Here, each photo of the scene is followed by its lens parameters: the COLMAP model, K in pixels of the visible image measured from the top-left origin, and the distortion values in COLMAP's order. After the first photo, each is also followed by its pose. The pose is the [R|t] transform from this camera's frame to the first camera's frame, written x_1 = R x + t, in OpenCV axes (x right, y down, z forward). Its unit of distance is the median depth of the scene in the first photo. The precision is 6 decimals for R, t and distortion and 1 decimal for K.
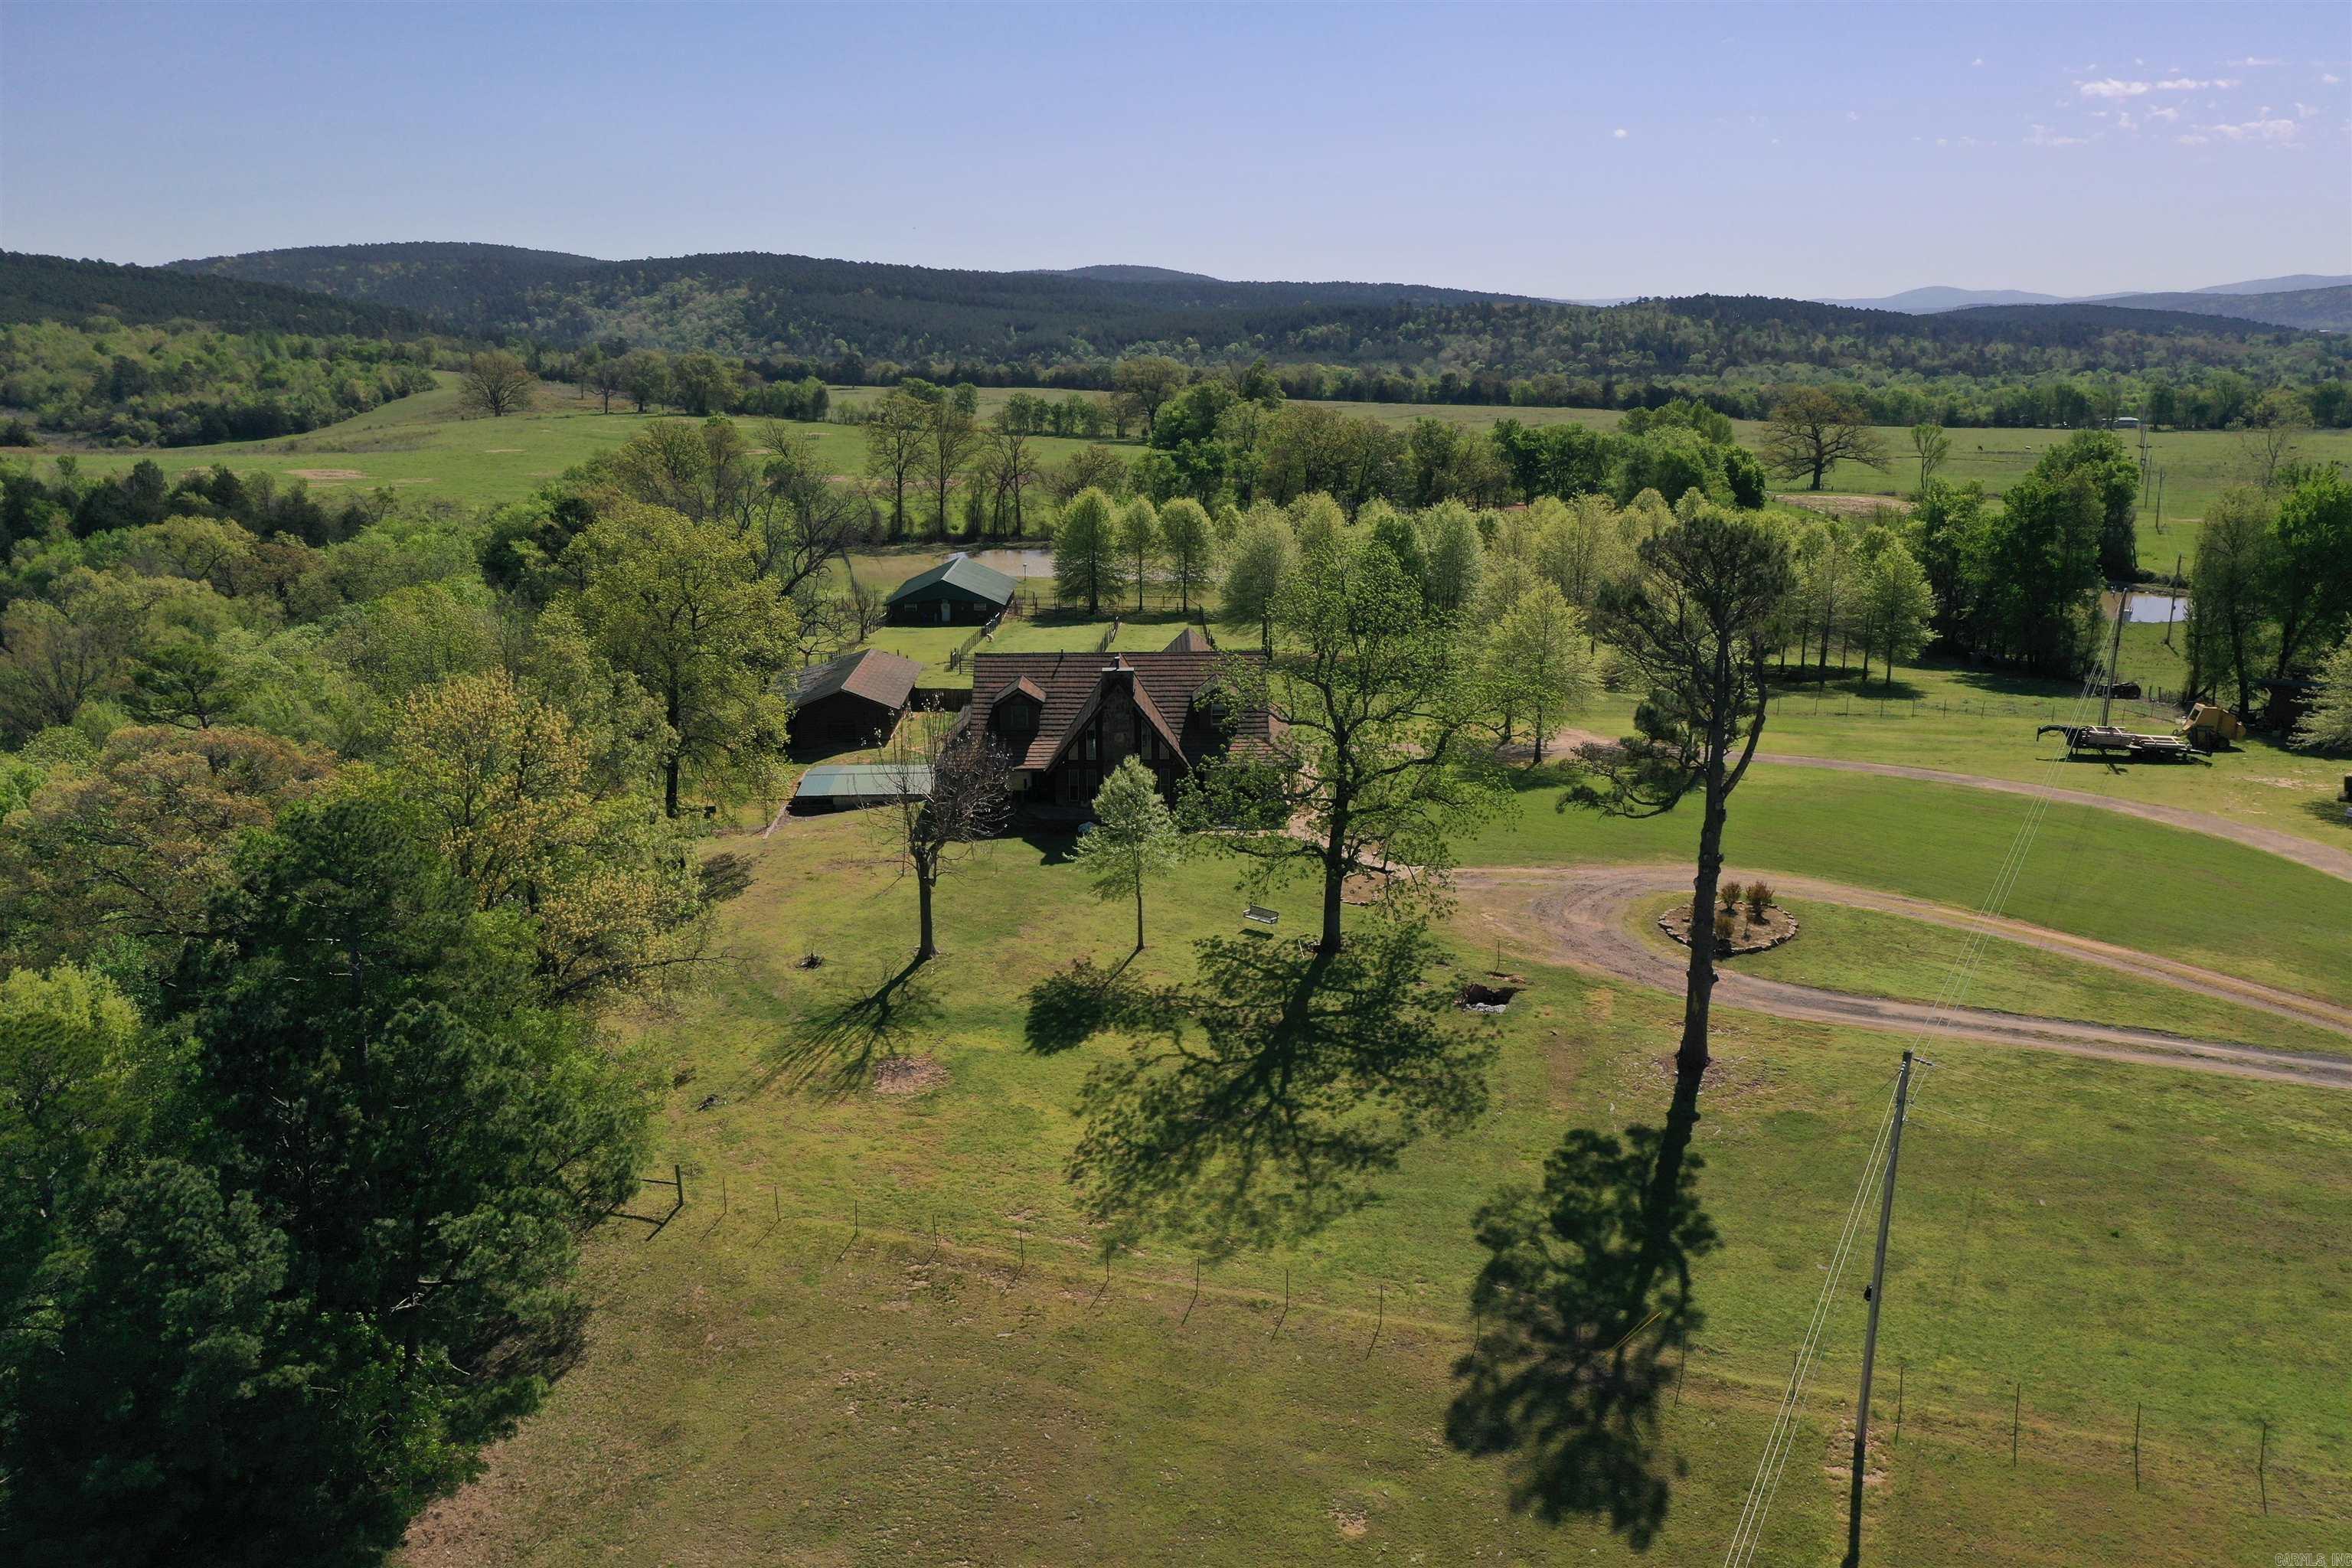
lens RADIAL K [[1865.7, 0, 1176.0], [0, 1865.7, 784.0], [0, 0, 1]] dist [0.013654, 0.002175]
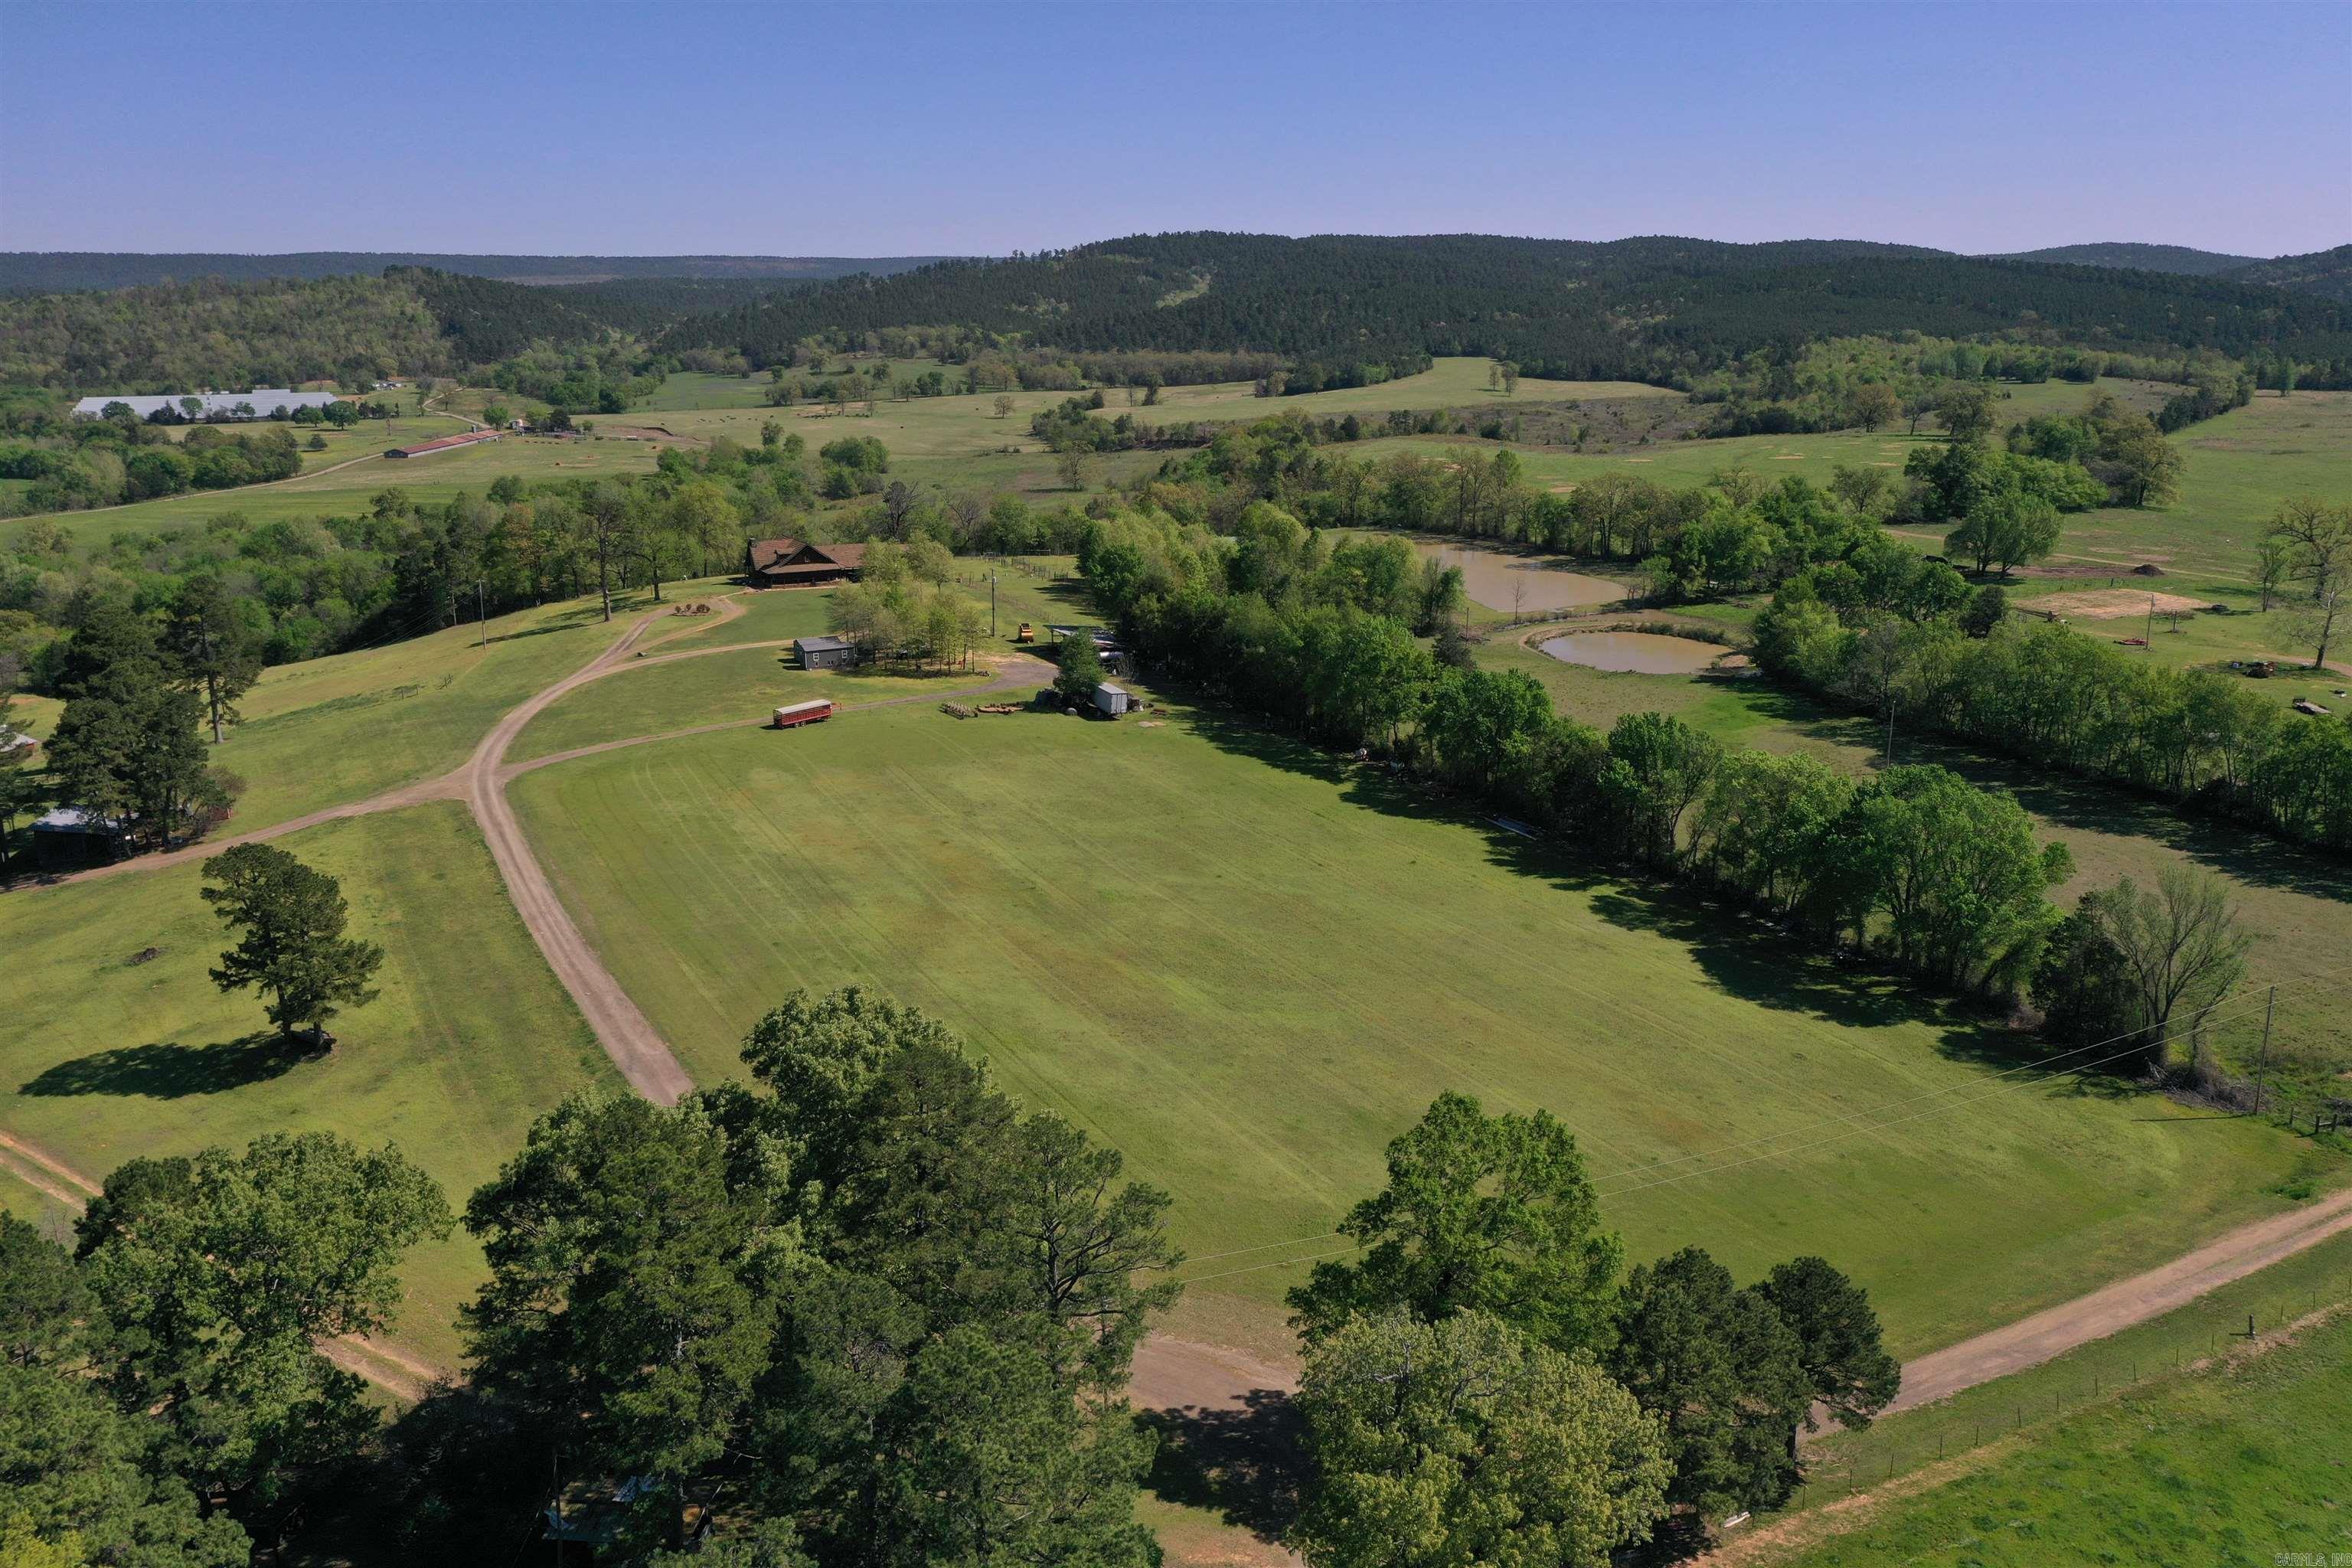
lens RADIAL K [[1865.7, 0, 1176.0], [0, 1865.7, 784.0], [0, 0, 1]] dist [0.013654, 0.002175]
pose [[0.430459, 0.227700, -0.873417, 4.606797], [-0.211167, 0.966208, 0.147818, -0.401557], [0.877561, 0.120807, 0.463996, 0.135296]]
